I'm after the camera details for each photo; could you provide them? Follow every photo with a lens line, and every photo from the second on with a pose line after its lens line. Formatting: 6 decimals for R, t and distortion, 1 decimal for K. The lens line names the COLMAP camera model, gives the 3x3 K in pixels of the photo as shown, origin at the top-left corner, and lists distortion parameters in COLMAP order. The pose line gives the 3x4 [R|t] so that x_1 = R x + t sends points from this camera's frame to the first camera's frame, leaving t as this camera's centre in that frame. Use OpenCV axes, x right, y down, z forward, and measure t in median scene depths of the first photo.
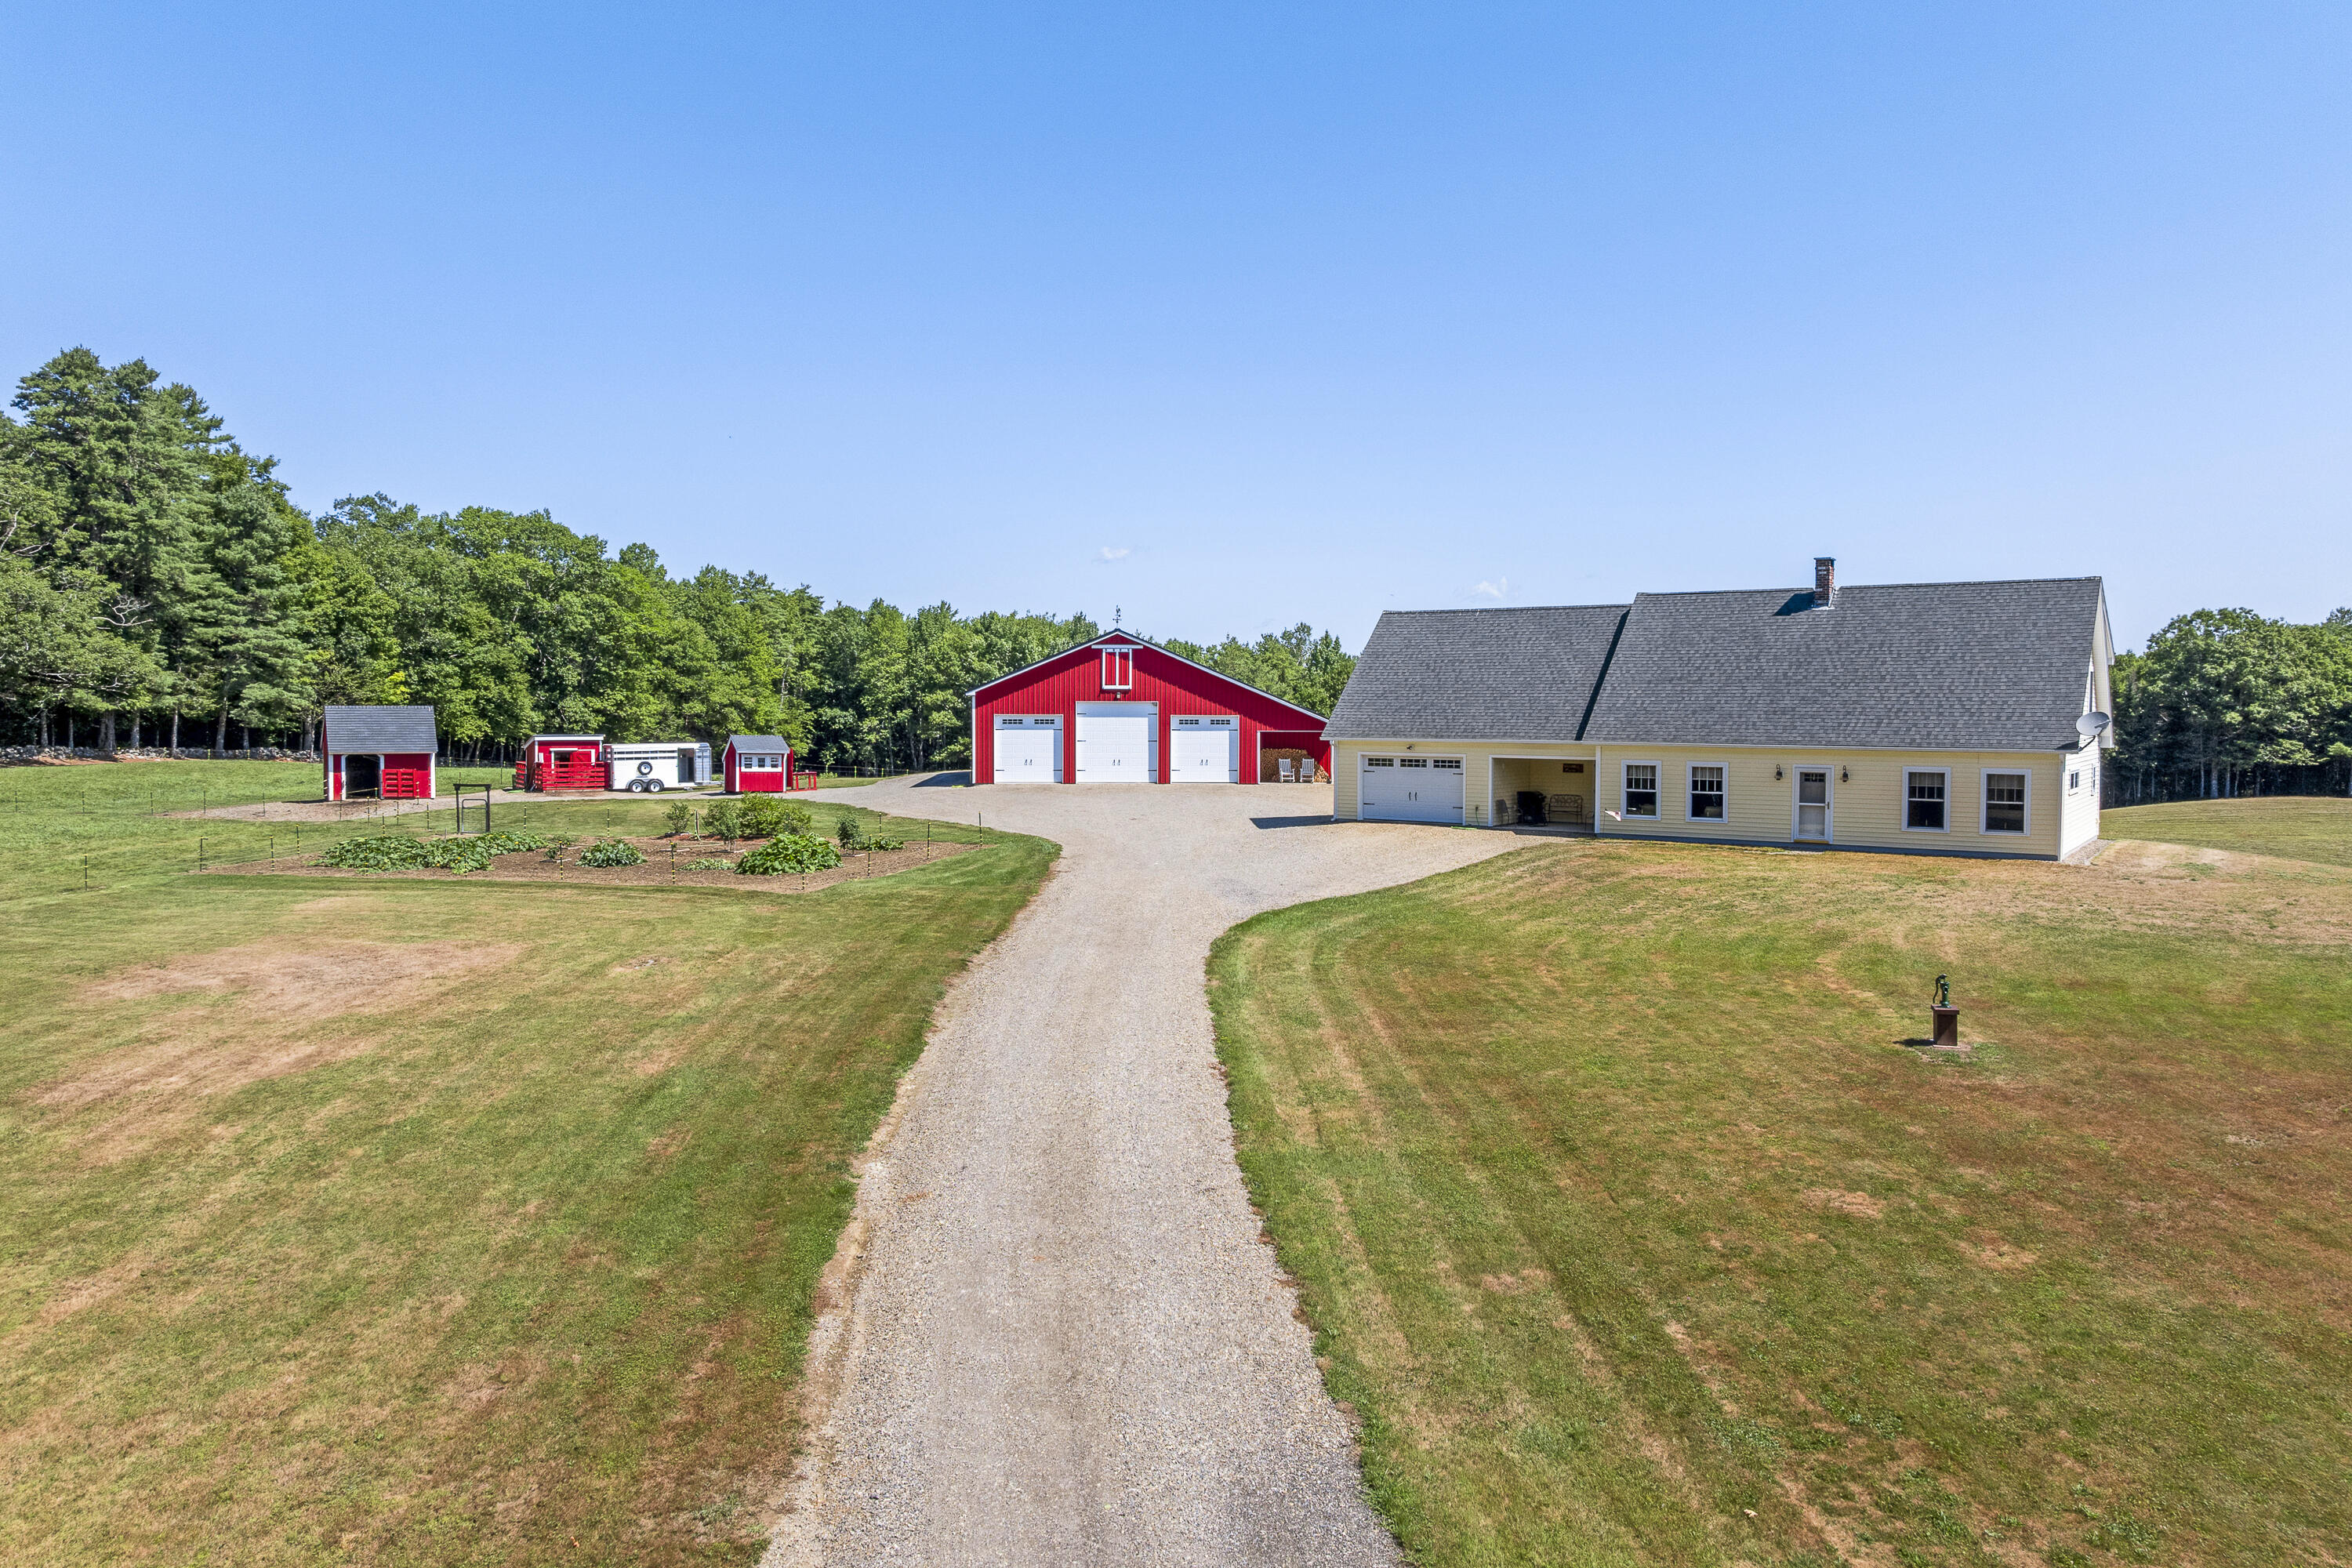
lens RADIAL K [[1652.5, 0, 1165.2], [0, 1652.5, 798.9], [0, 0, 1]] dist [0.000991, -0.000792]
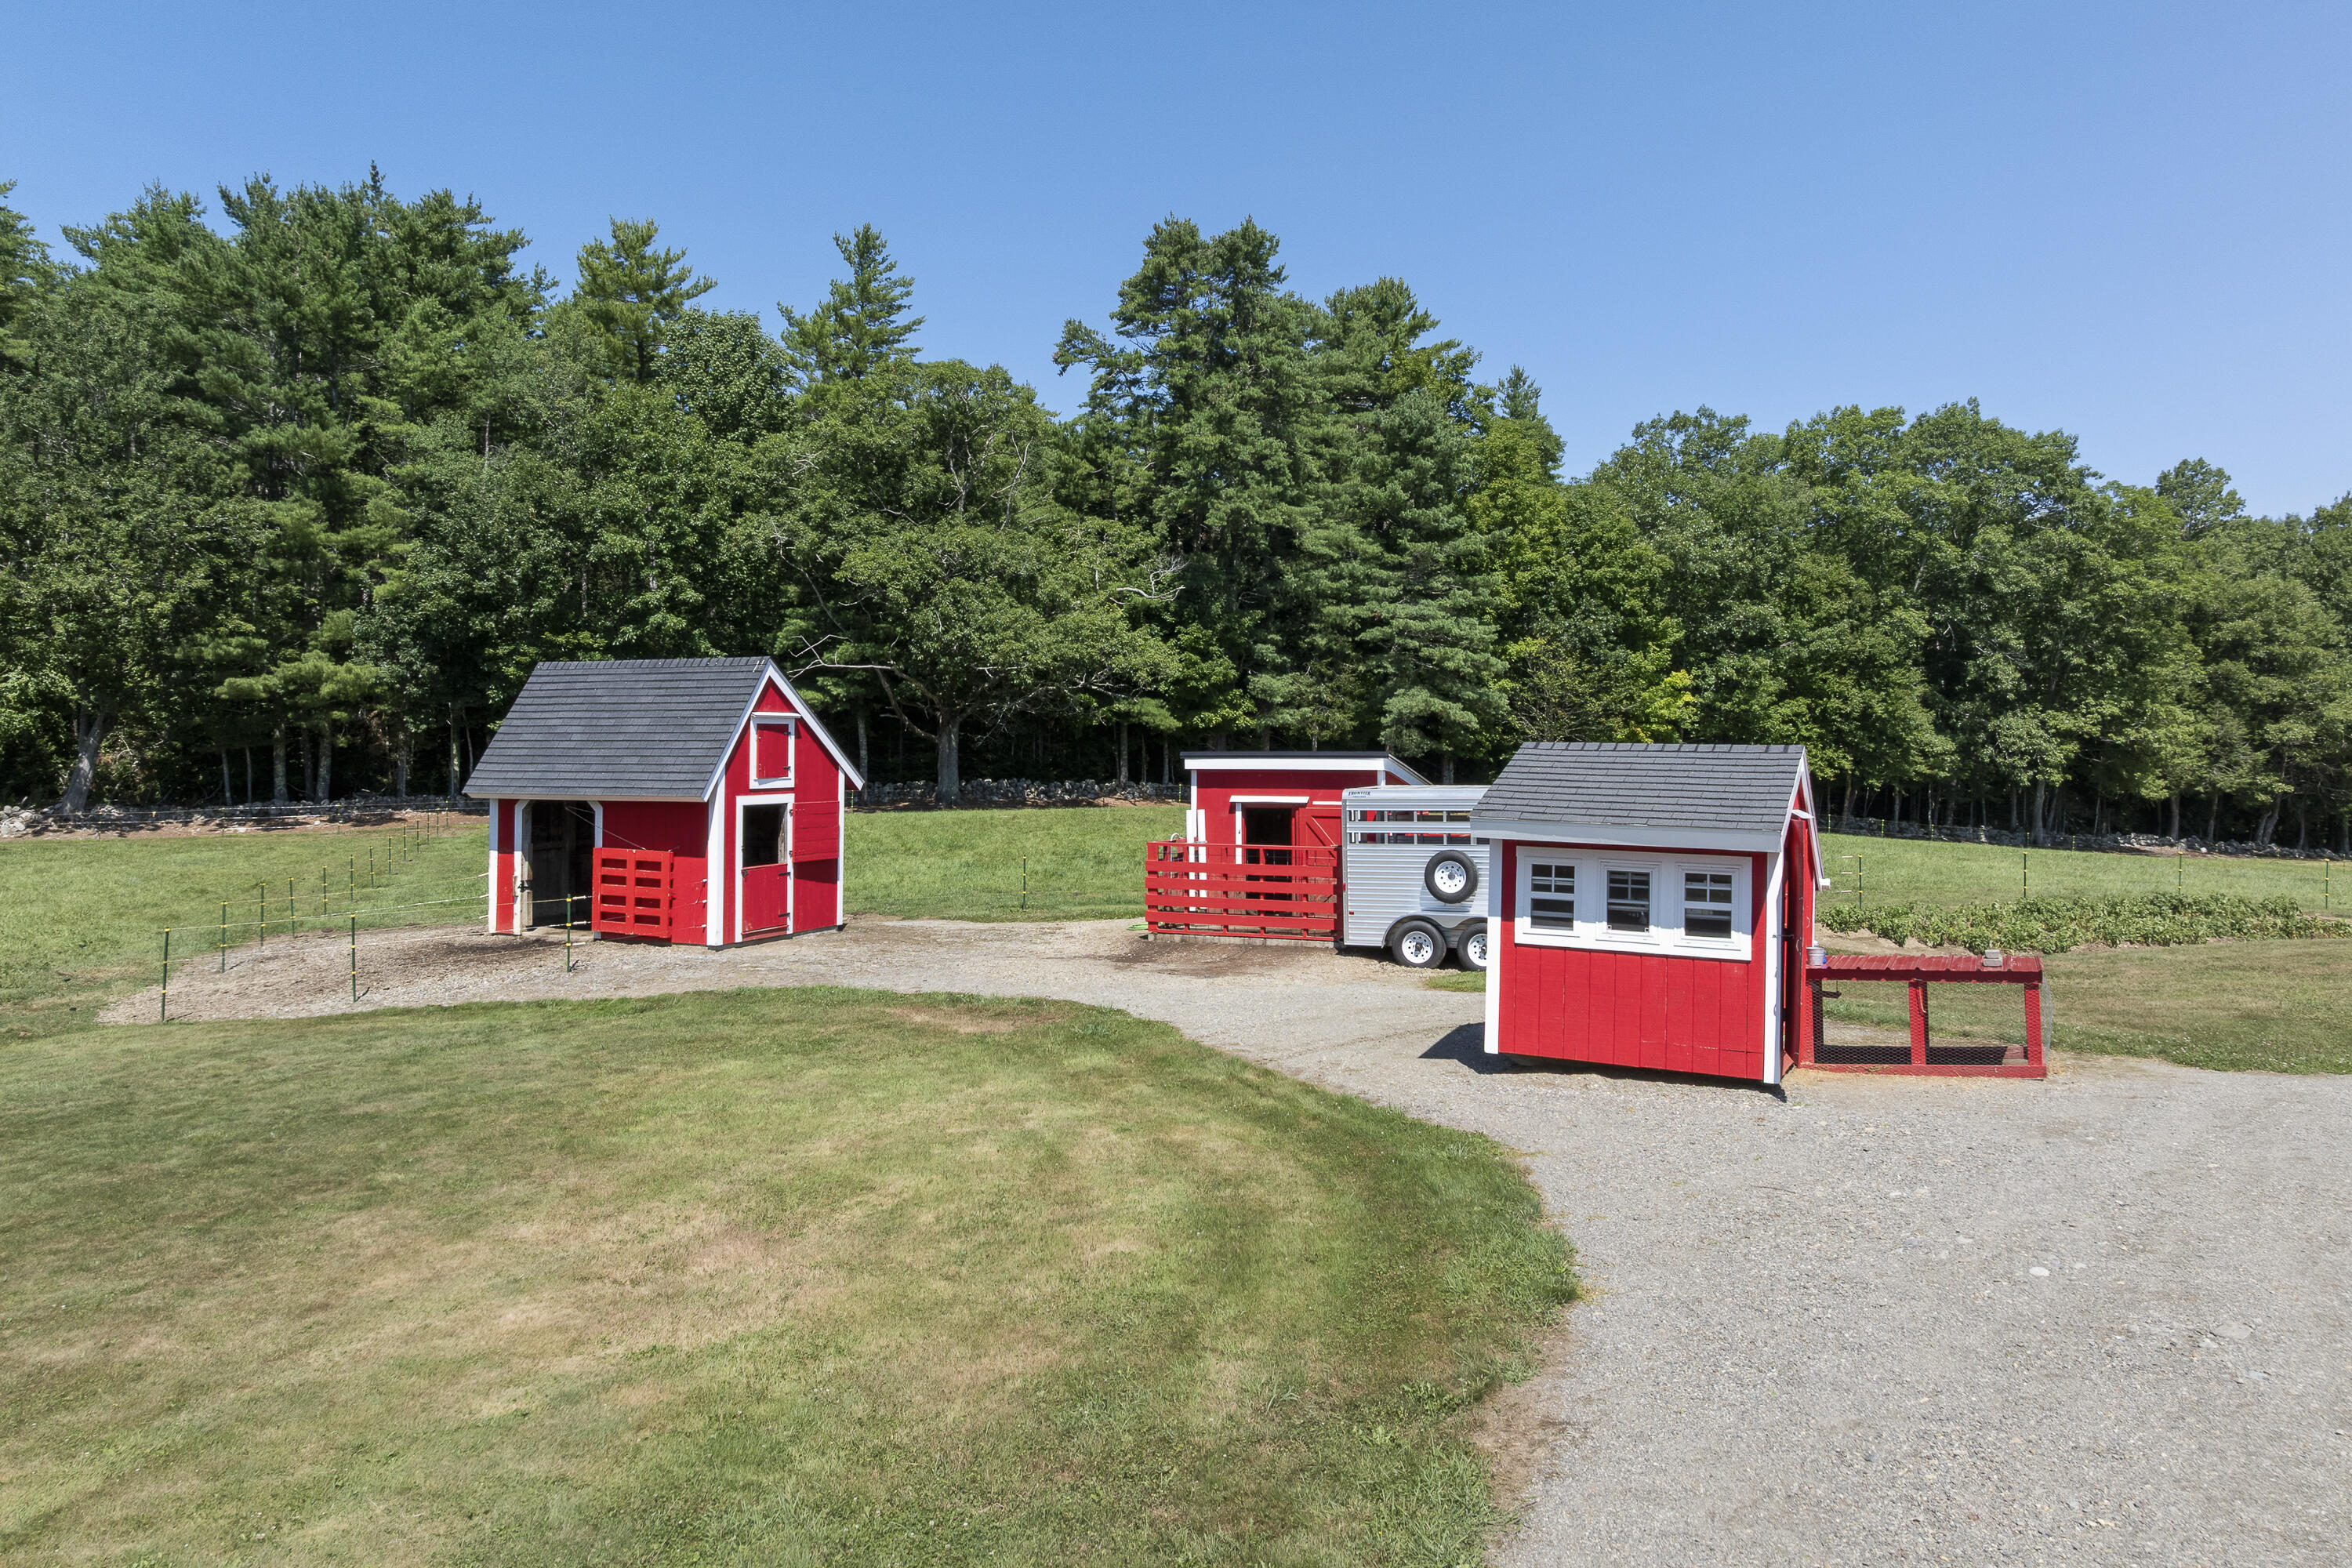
lens RADIAL K [[1634.6, 0, 1176.9], [0, 1634.6, 690.5], [0, 0, 1]] dist [-0.003459, -0.007437]
pose [[0.583976, -0.034197, -0.811050, -0.086091], [-0.042259, 0.996477, -0.072443, -0.019310], [0.810670, 0.076579, 0.580474, 0.561801]]
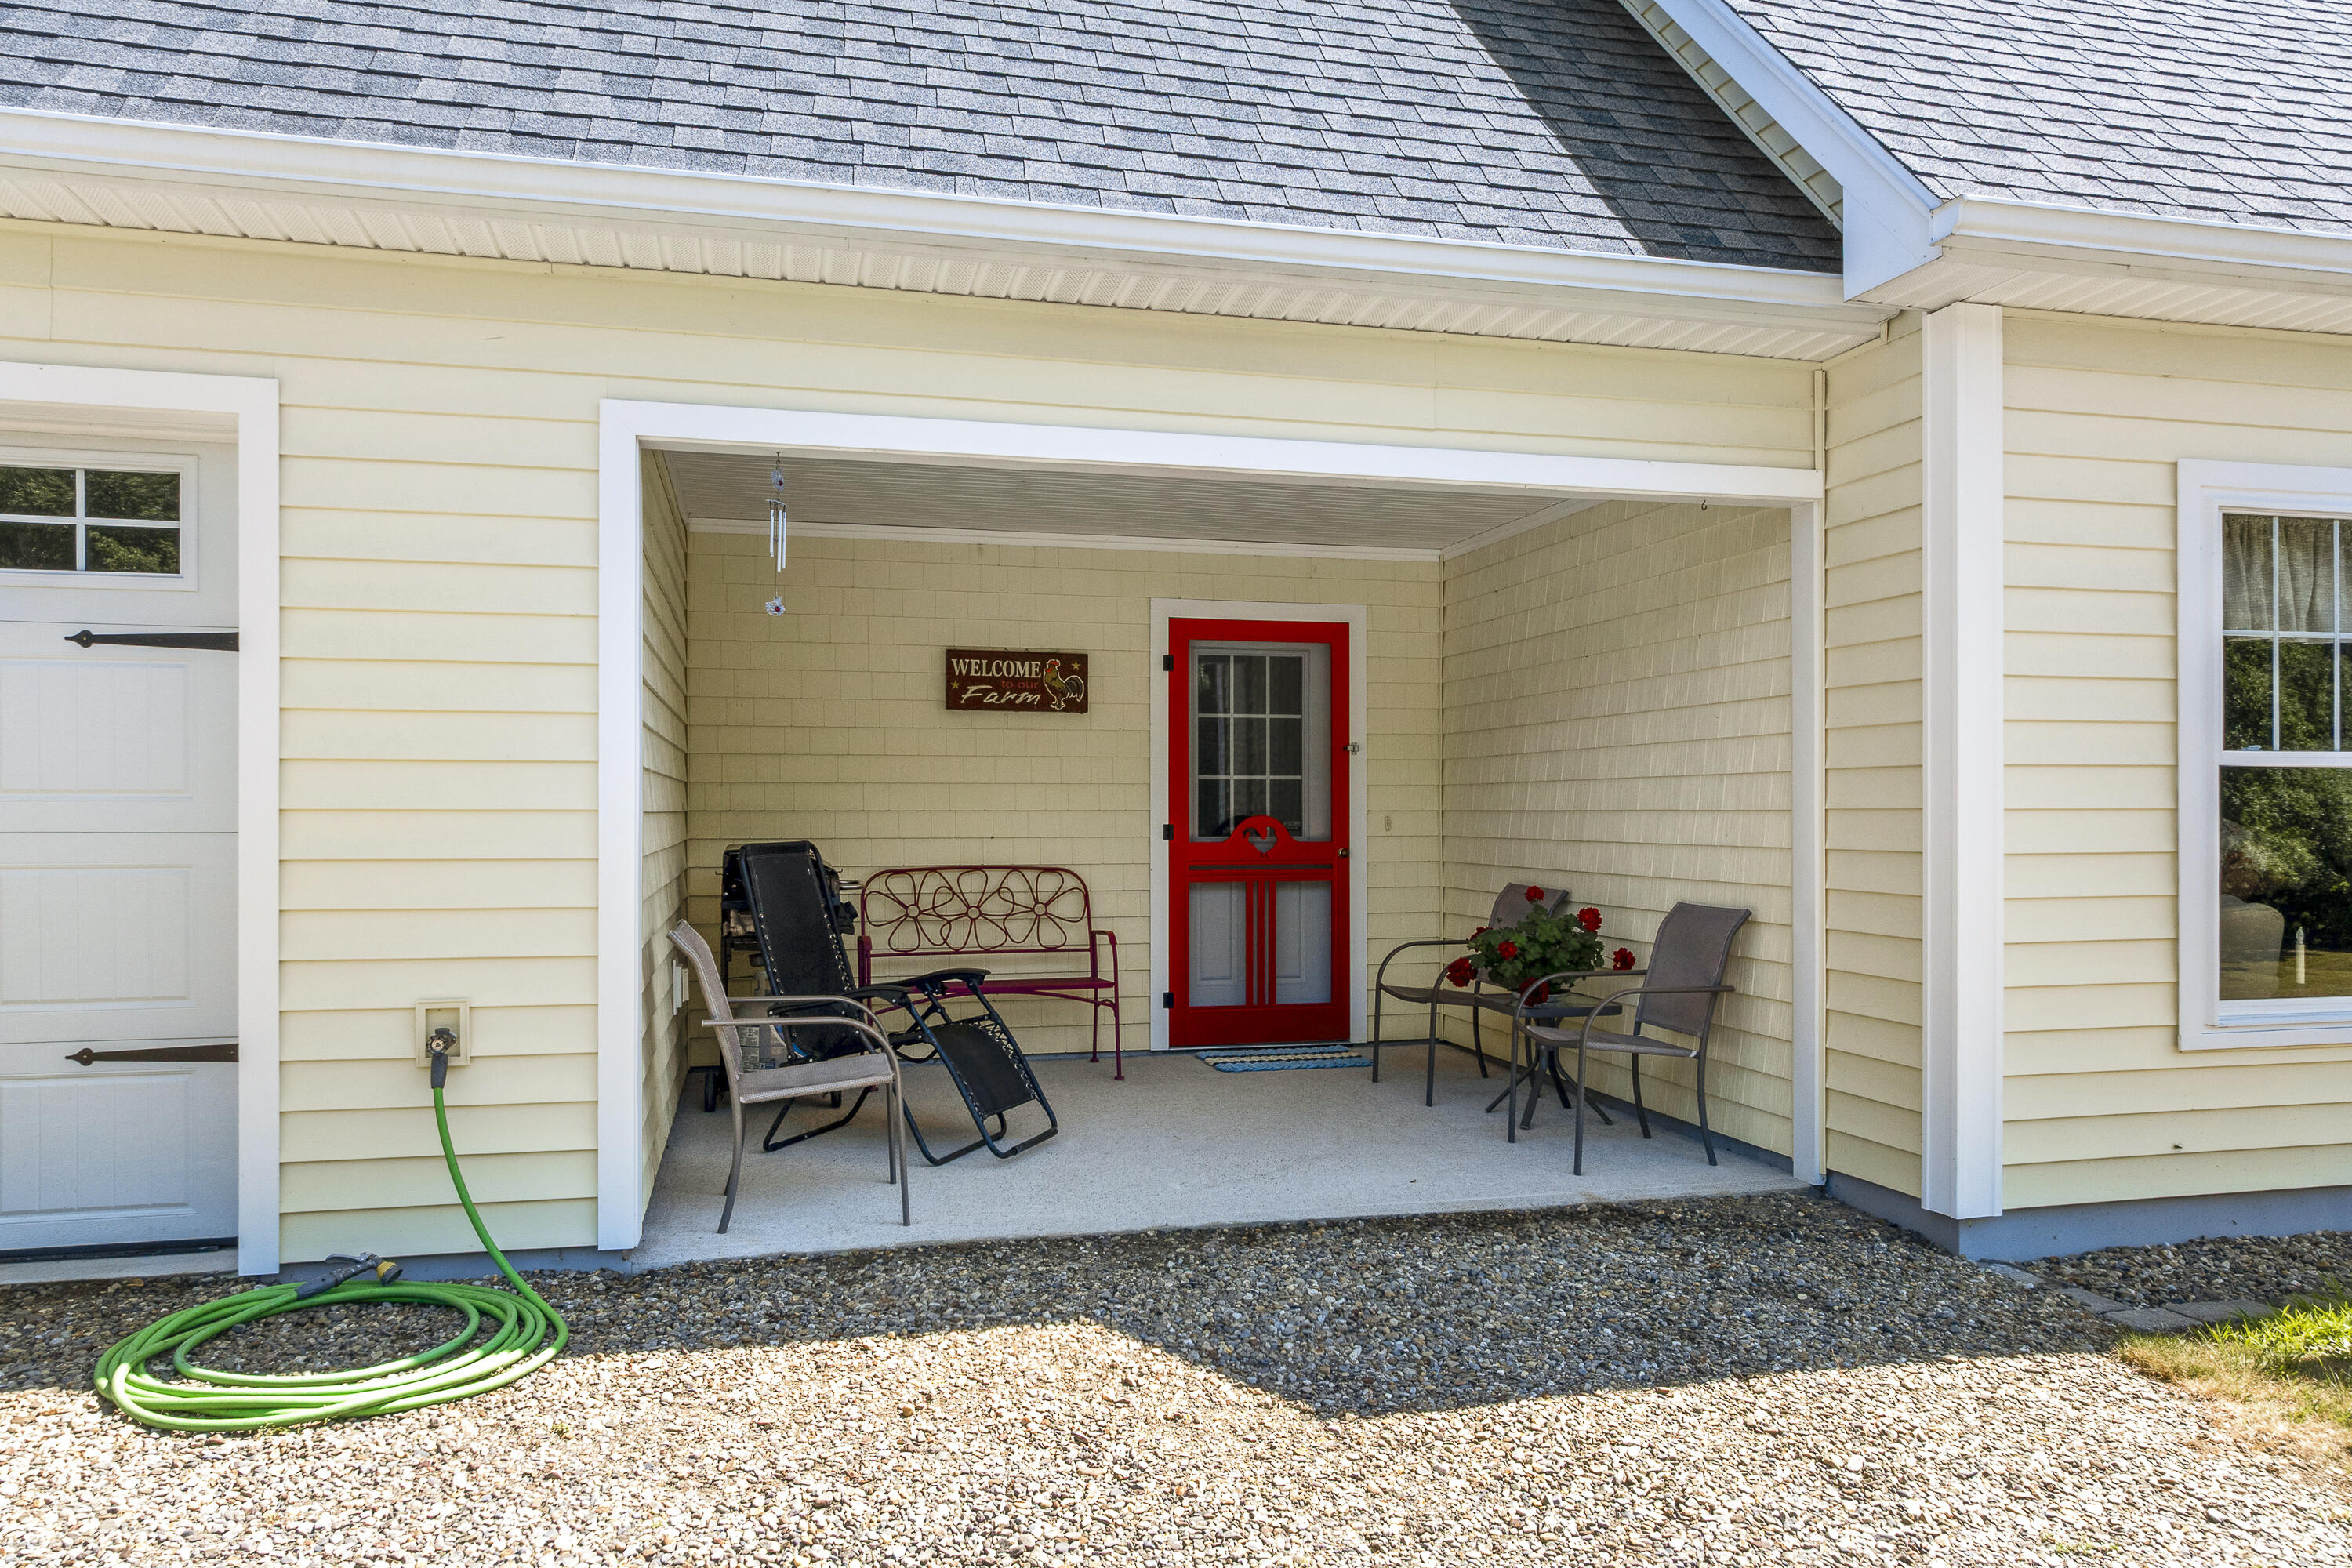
lens RADIAL K [[1652.5, 0, 1165.2], [0, 1652.5, 798.9], [0, 0, 1]] dist [0.000991, -0.000792]
pose [[0.662124, 0.002487, 0.749390, 0.065538], [0.043673, 0.998167, -0.041900, -0.000686], [-0.748121, 0.060470, 0.660802, 0.398569]]
